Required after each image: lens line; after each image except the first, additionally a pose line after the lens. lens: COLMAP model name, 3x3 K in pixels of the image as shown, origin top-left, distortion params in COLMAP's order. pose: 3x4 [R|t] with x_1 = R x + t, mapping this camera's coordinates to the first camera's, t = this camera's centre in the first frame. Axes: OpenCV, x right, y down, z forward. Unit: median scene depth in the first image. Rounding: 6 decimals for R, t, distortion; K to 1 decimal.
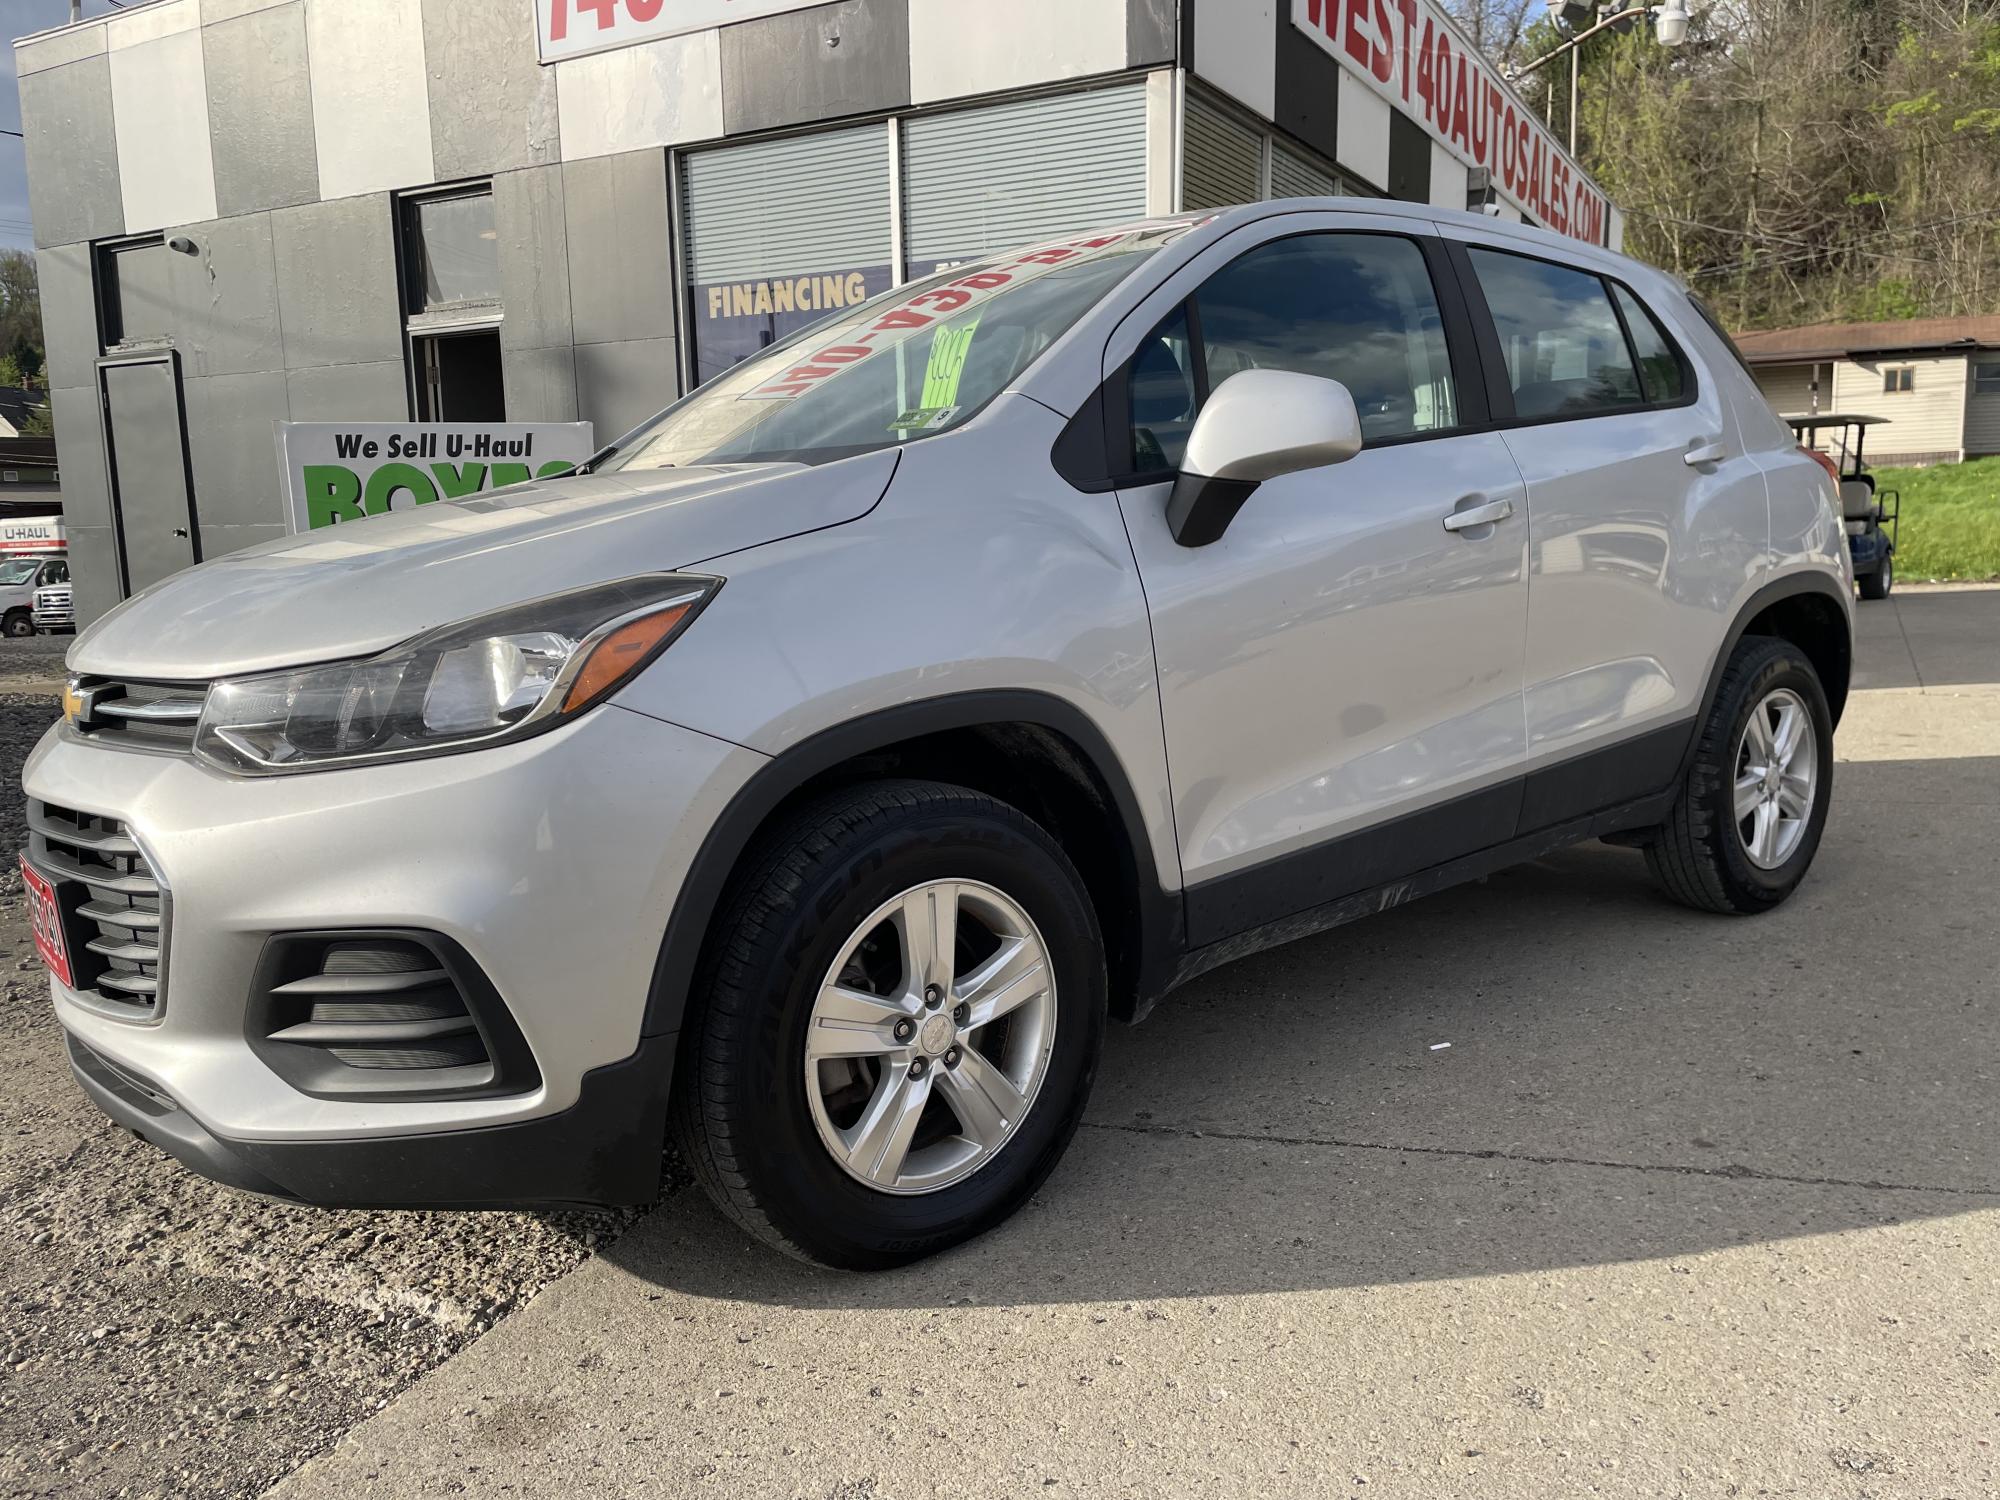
lens RADIAL K [[1492.4, 0, 997.2], [0, 1492.4, 735.5], [0, 0, 1]] dist [0.086098, -0.106984]
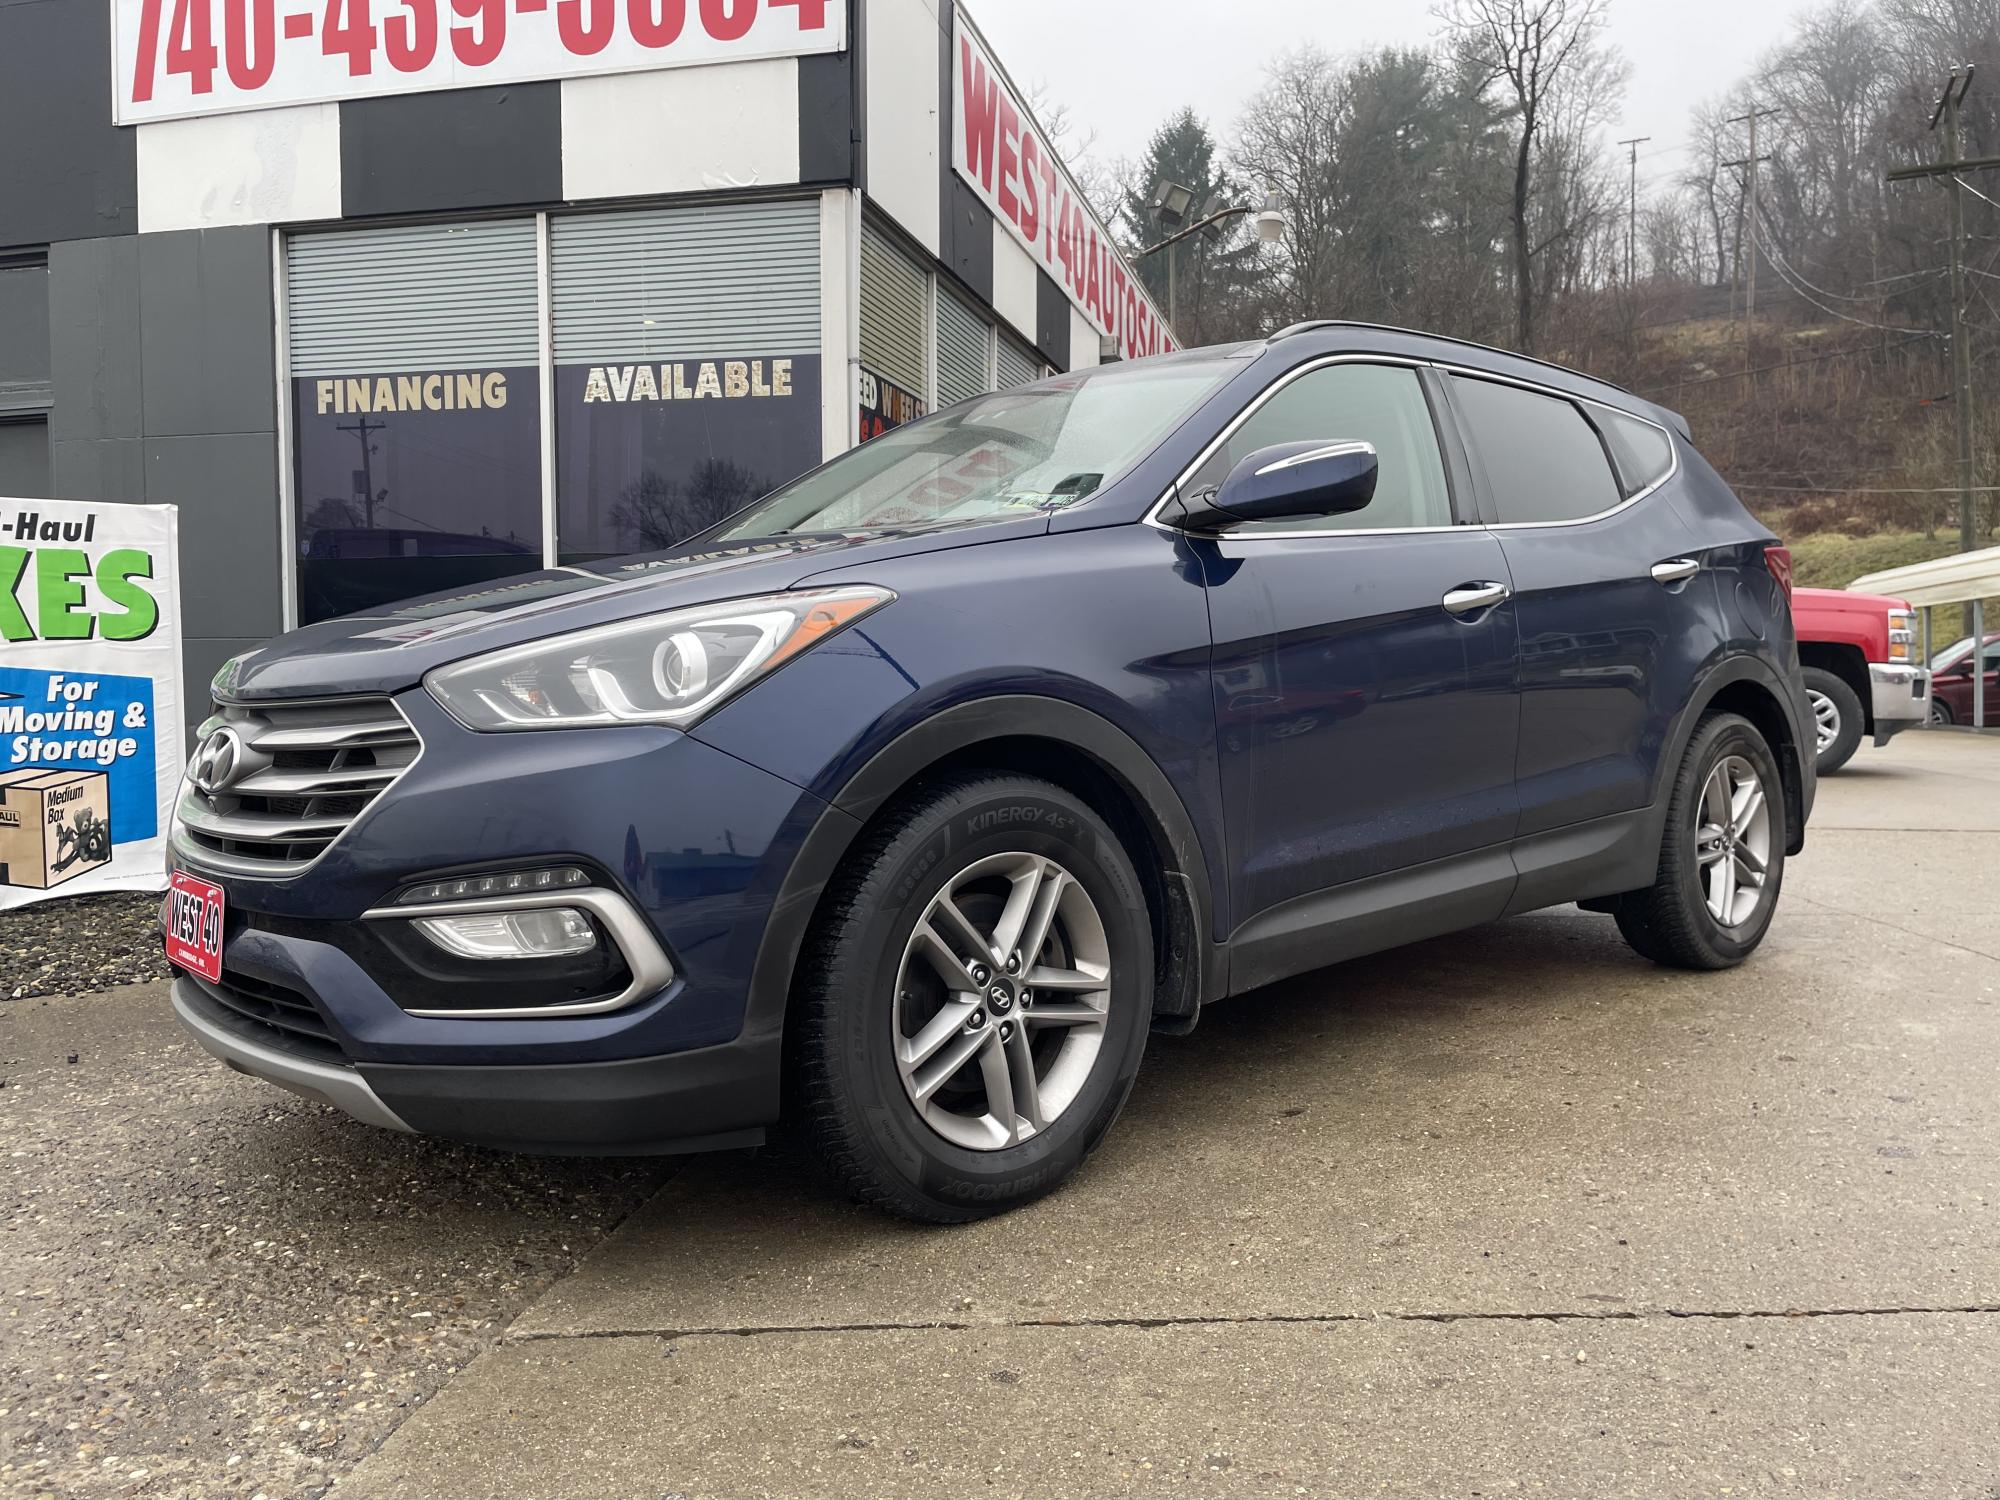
lens RADIAL K [[1492.4, 0, 1003.2], [0, 1492.4, 725.7], [0, 0, 1]] dist [0.086098, -0.106984]
pose [[0.966561, 0.006896, 0.256344, -0.028681], [0.022007, 0.993720, -0.109712, 0.011803], [-0.255491, 0.111685, 0.960339, 0.063725]]
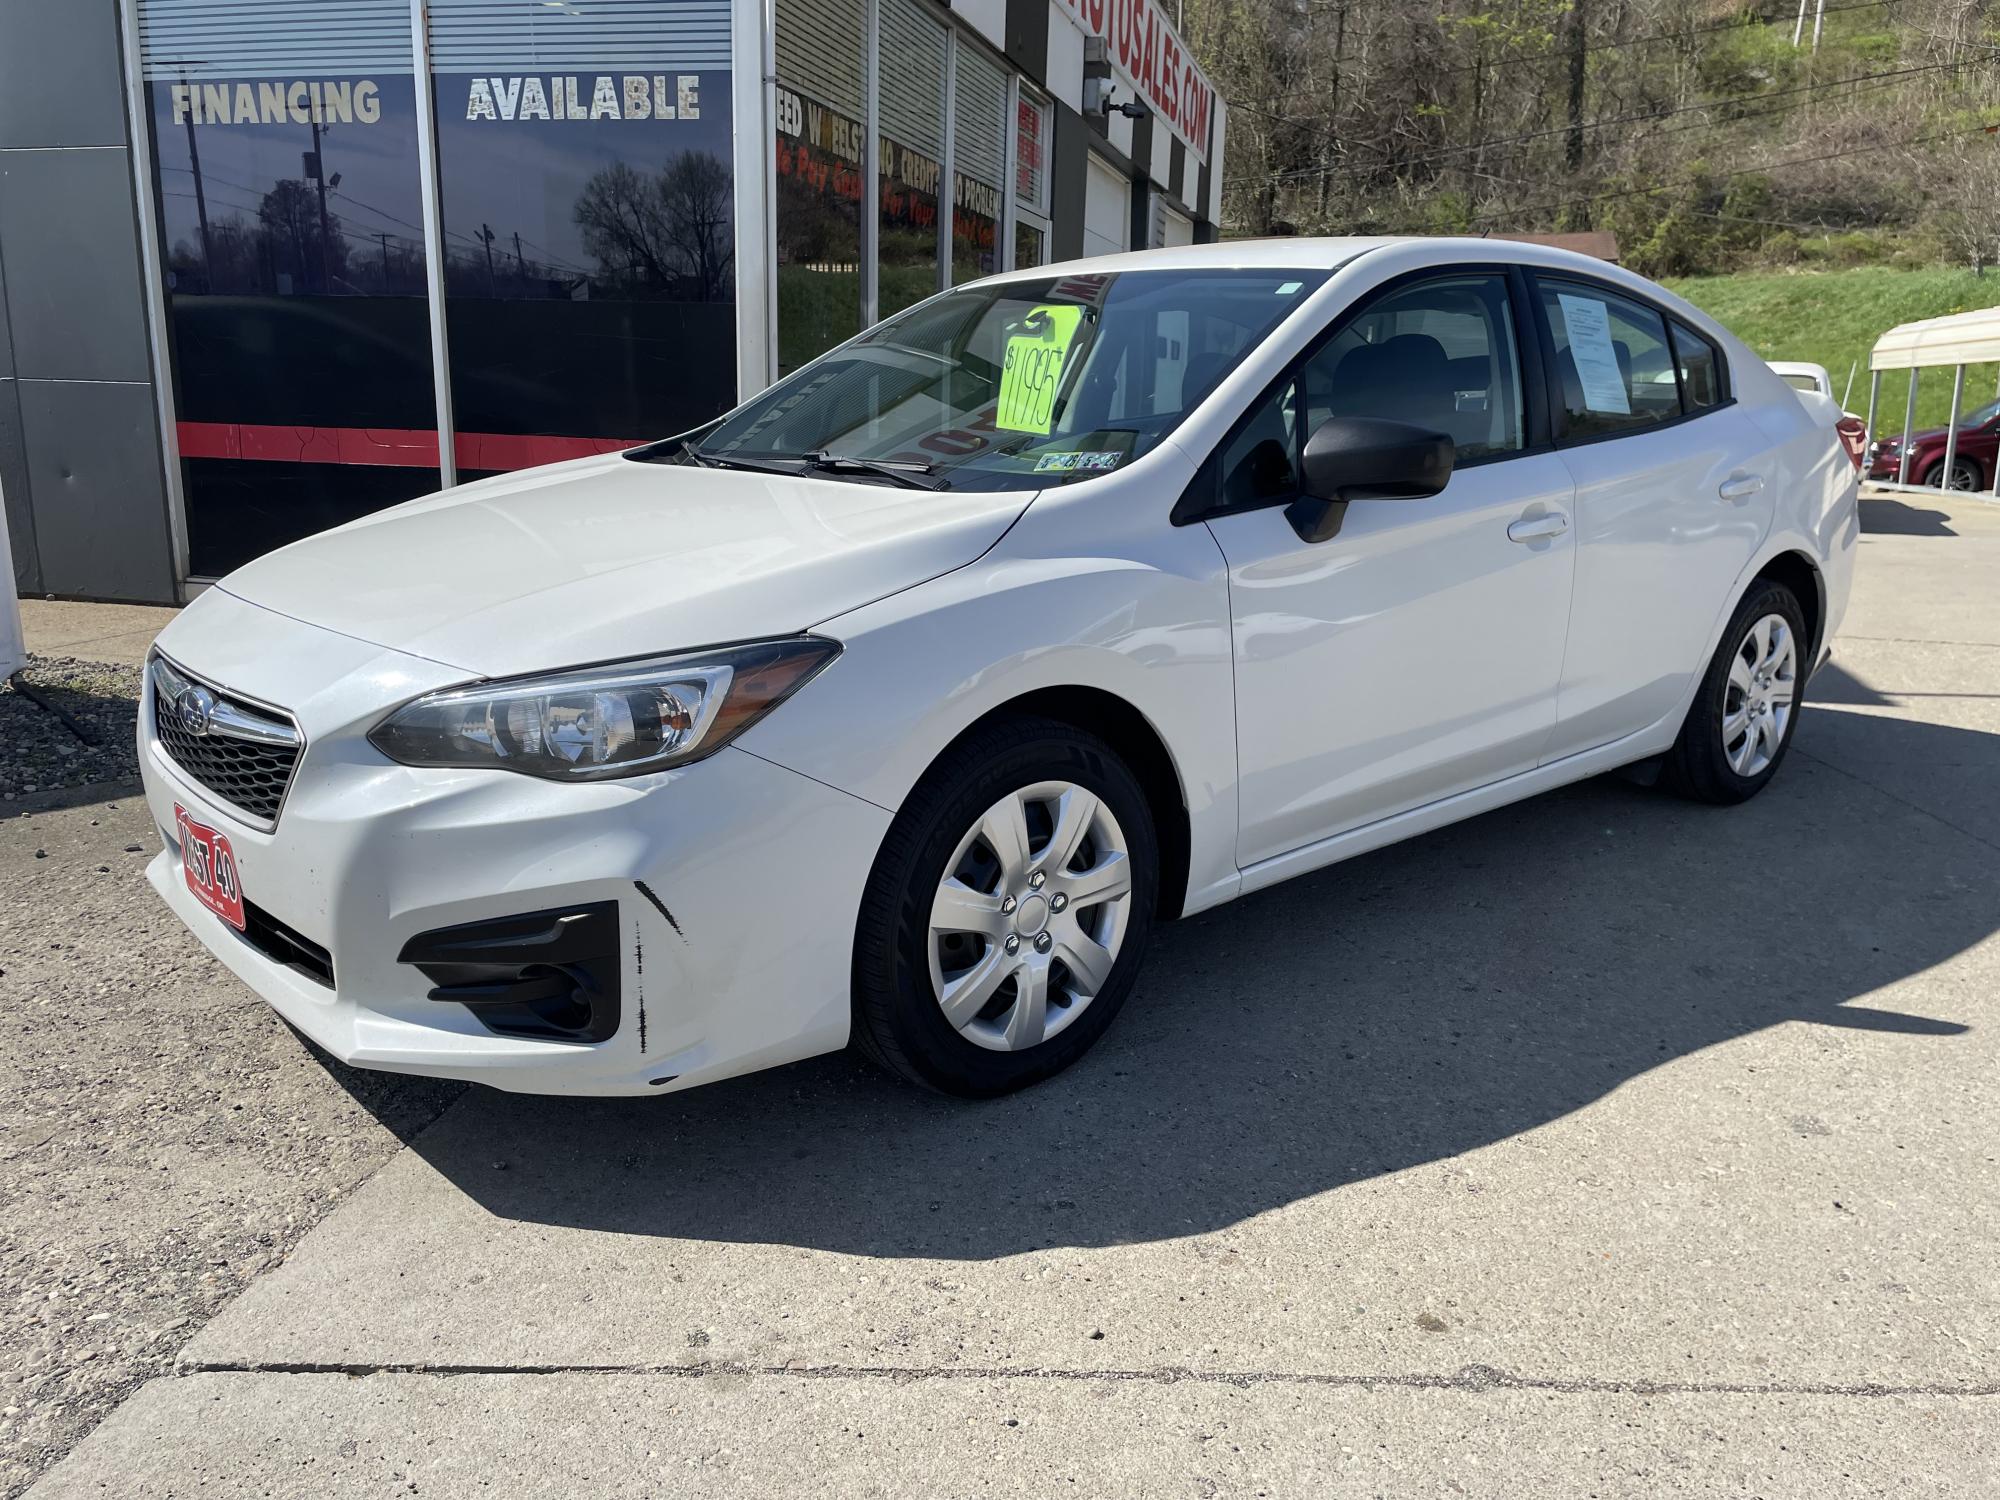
lens RADIAL K [[1492.4, 0, 992.2], [0, 1492.4, 744.3], [0, 0, 1]] dist [0.086098, -0.106984]
pose [[0.967974, -0.016113, 0.250532, 0.018863], [-0.005999, 0.996168, 0.087250, -0.027157], [-0.250978, -0.085959, 0.964169, 0.103549]]
